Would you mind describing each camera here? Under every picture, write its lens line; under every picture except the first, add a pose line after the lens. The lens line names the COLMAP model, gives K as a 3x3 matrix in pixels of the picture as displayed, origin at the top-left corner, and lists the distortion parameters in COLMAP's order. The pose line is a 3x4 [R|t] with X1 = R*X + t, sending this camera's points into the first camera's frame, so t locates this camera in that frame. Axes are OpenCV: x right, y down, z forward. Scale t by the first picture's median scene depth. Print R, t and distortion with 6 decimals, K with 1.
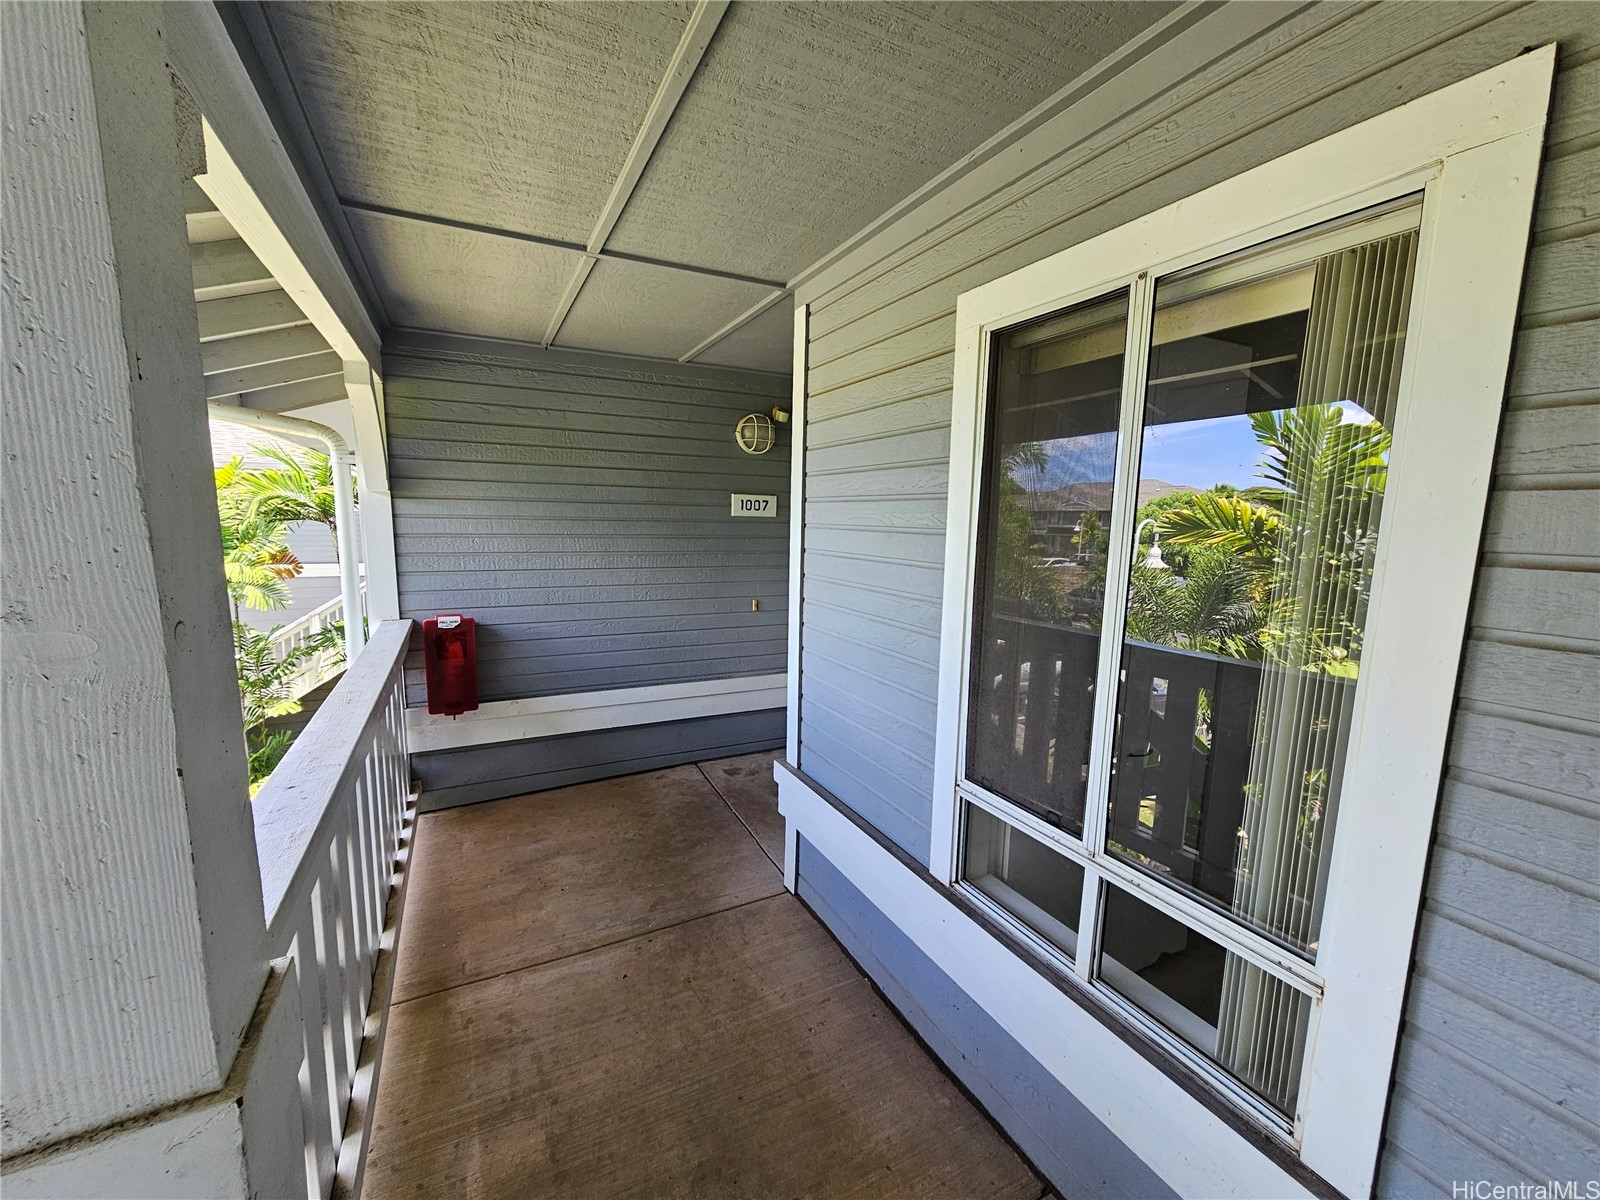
lens RADIAL K [[653.5, 0, 798.2], [0, 653.5, 608.1], [0, 0, 1]] dist [-0.001565, 0.000018]
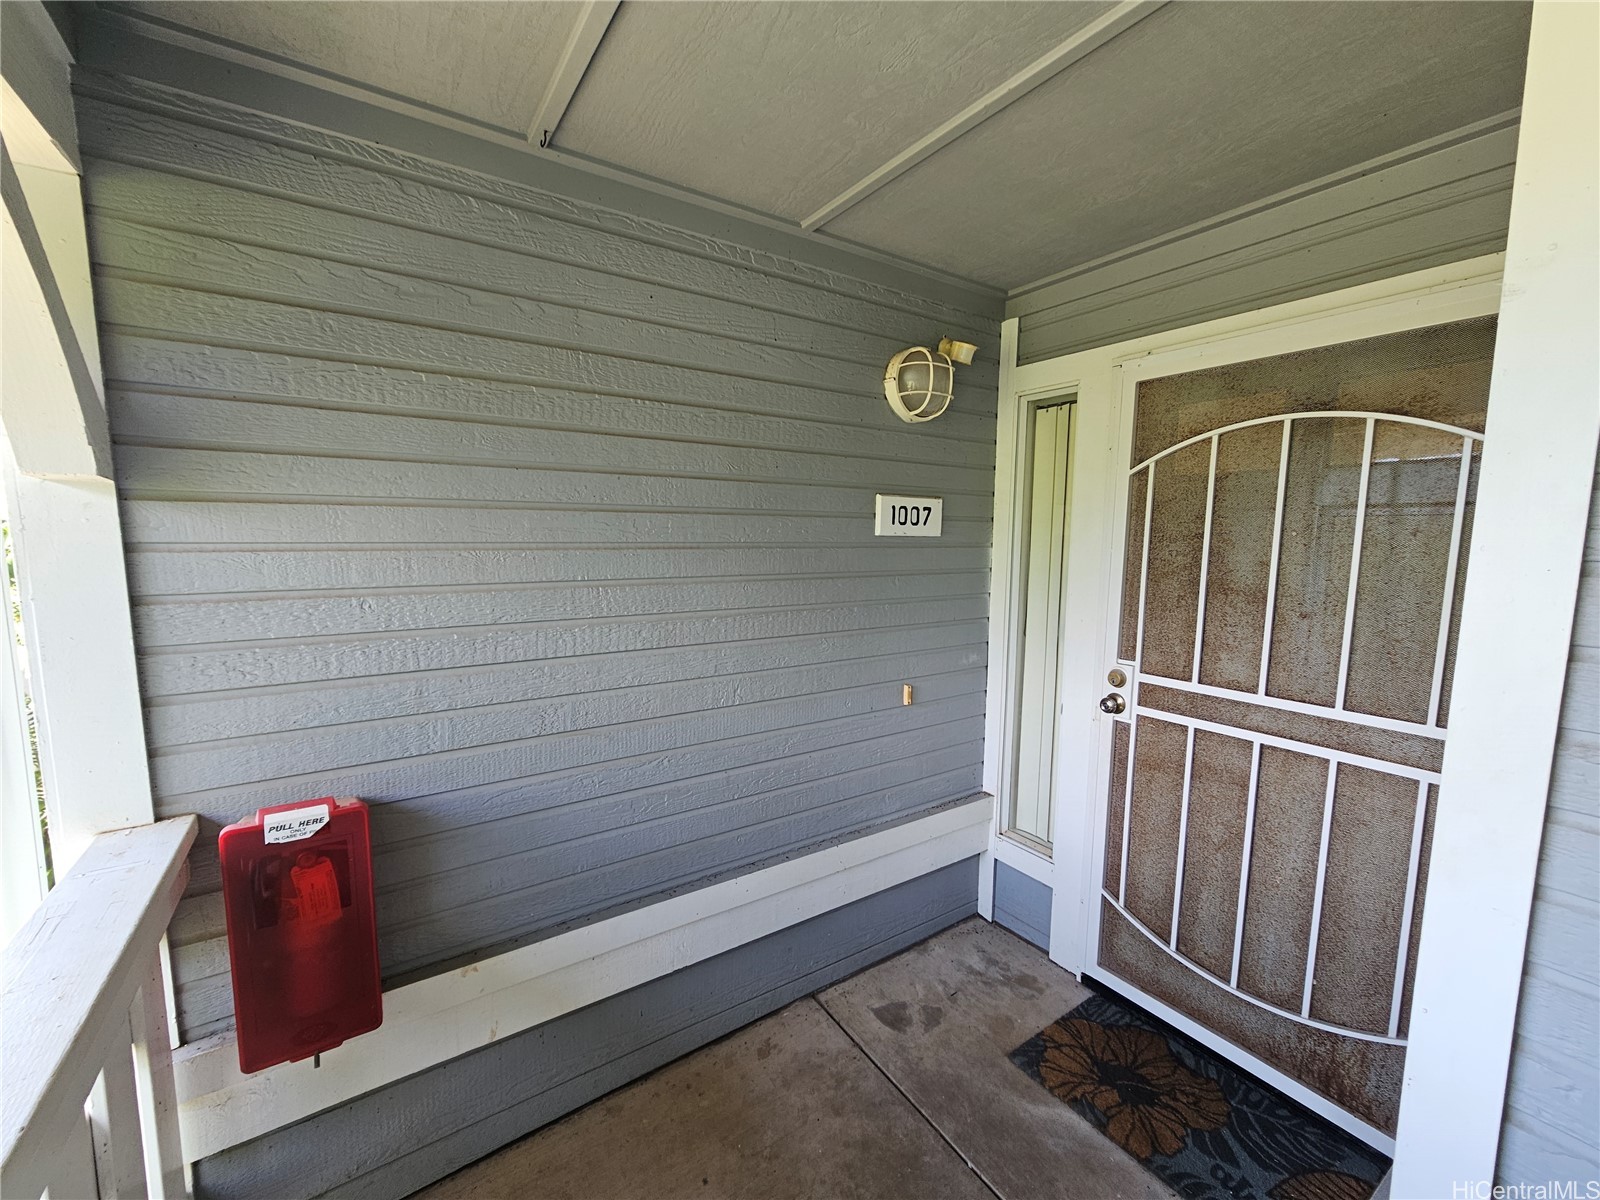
lens RADIAL K [[653.5, 0, 798.2], [0, 653.5, 608.1], [0, 0, 1]] dist [-0.001565, 0.000018]
pose [[0.991397, -0.027563, 0.127952, -0.270094], [0.031150, 0.999173, -0.026116, -0.078728], [-0.127127, 0.029877, 0.991436, 0.541706]]
